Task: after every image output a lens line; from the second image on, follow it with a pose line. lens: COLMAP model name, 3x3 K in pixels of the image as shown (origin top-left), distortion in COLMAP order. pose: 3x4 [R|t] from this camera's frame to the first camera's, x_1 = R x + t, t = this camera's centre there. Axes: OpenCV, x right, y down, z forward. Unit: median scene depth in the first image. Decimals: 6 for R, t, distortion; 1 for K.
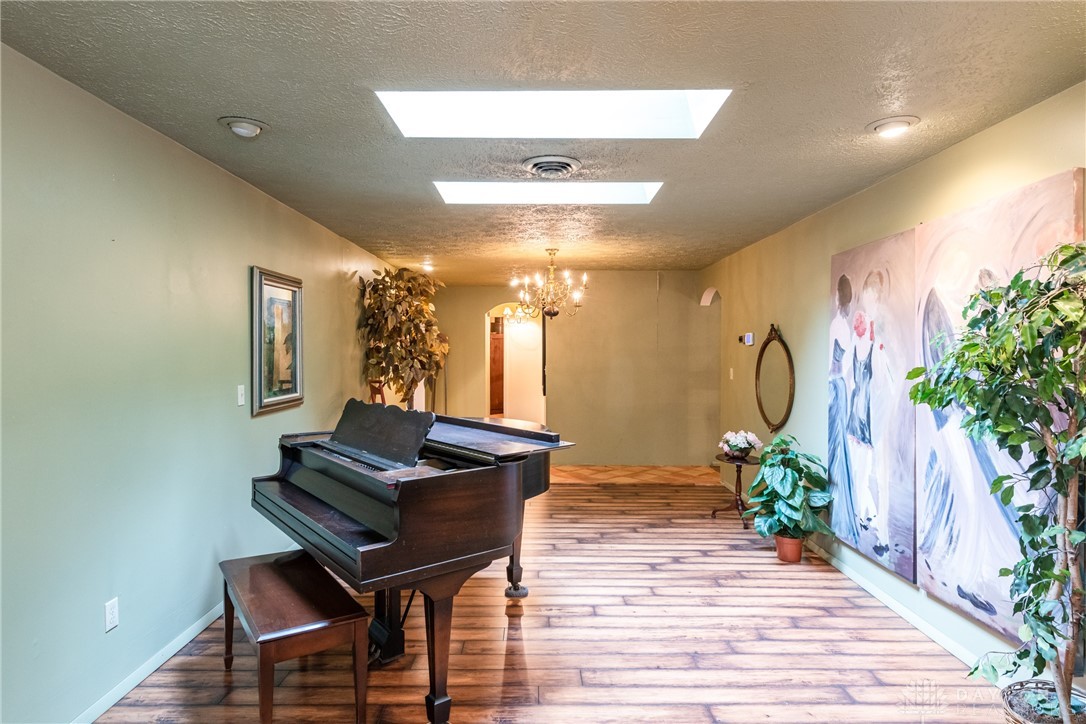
lens RADIAL K [[554.2, 0, 538.7], [0, 554.2, 345.4], [0, 0, 1]] dist [0.003586, 0.000178]
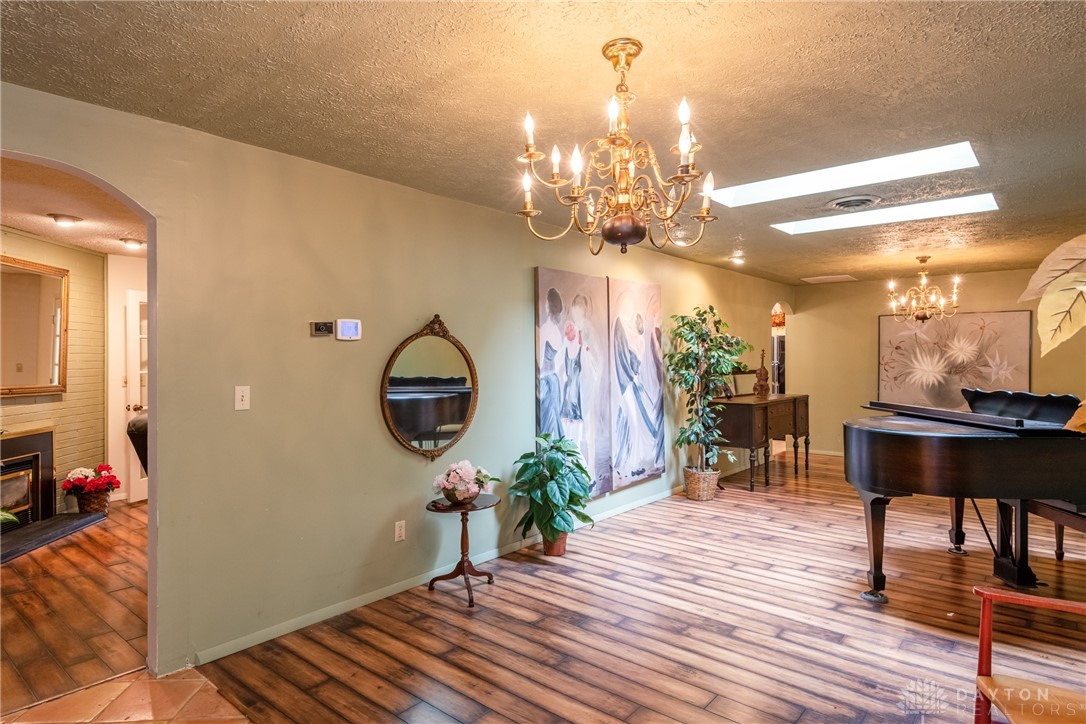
lens RADIAL K [[554.2, 0, 538.7], [0, 554.2, 345.4], [0, 0, 1]] dist [0.003586, 0.000178]
pose [[-0.723292, 0.014113, 0.690398, -0.279714], [-0.005807, 0.999631, -0.026519, 0.031078], [-0.690518, -0.023191, -0.722943, 2.031423]]
